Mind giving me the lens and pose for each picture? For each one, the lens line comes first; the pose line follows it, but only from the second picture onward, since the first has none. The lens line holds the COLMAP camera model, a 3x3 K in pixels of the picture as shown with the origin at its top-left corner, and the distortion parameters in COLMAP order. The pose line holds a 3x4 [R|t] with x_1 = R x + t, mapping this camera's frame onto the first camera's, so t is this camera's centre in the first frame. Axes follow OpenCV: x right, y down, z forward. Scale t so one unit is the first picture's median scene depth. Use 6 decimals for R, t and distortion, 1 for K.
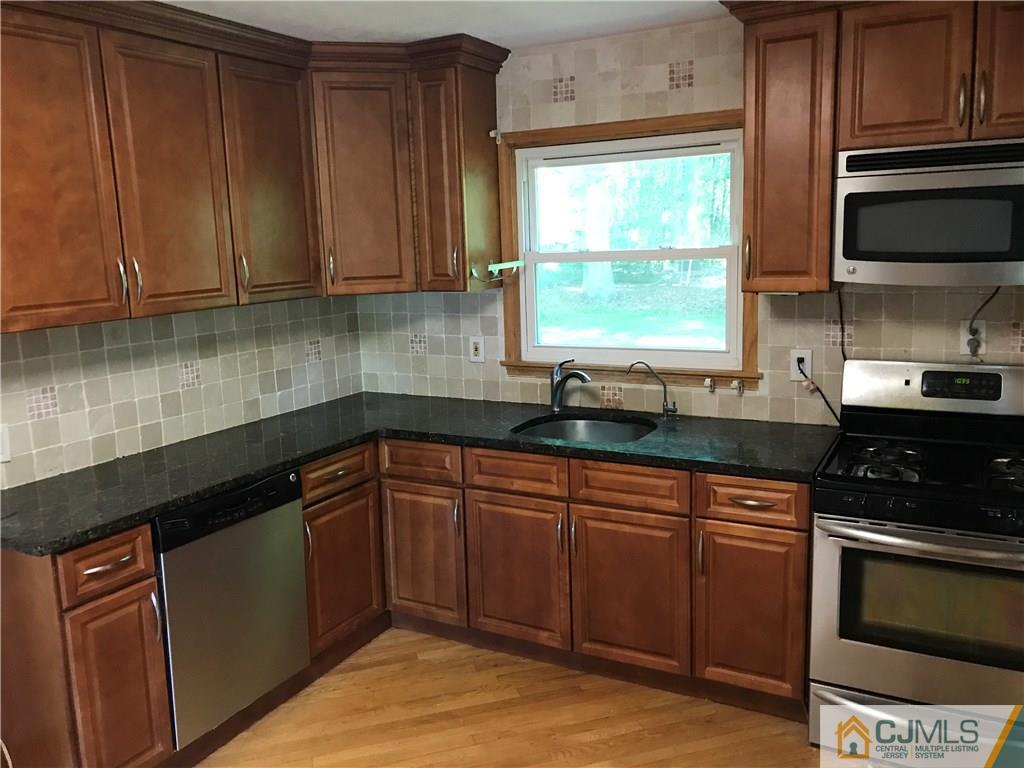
lens RADIAL K [[847.1, 0, 513.2], [0, 847.1, 385.0], [0, 0, 1]] dist [0.056831, -0.067098]
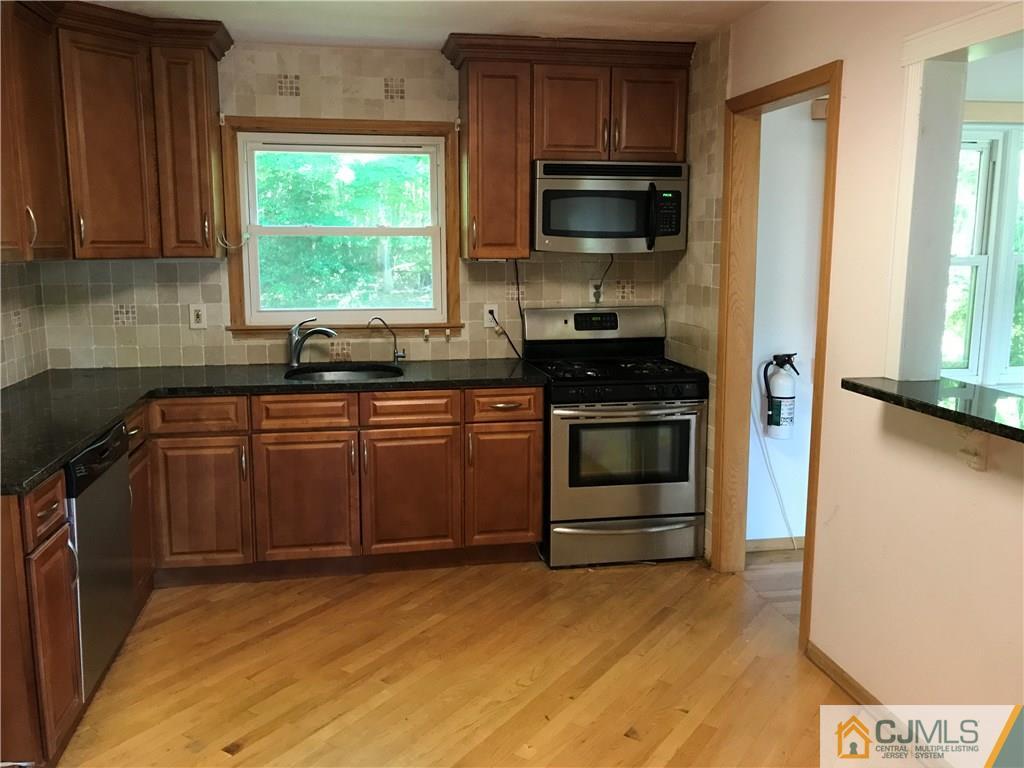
lens RADIAL K [[847.1, 0, 508.8], [0, 847.1, 385.2], [0, 0, 1]] dist [0.056831, -0.067098]
pose [[0.779825, -0.070506, 0.622014, -0.479165], [0.081657, 0.996604, 0.010592, 0.073812], [-0.620649, 0.042532, 0.782934, -0.076493]]
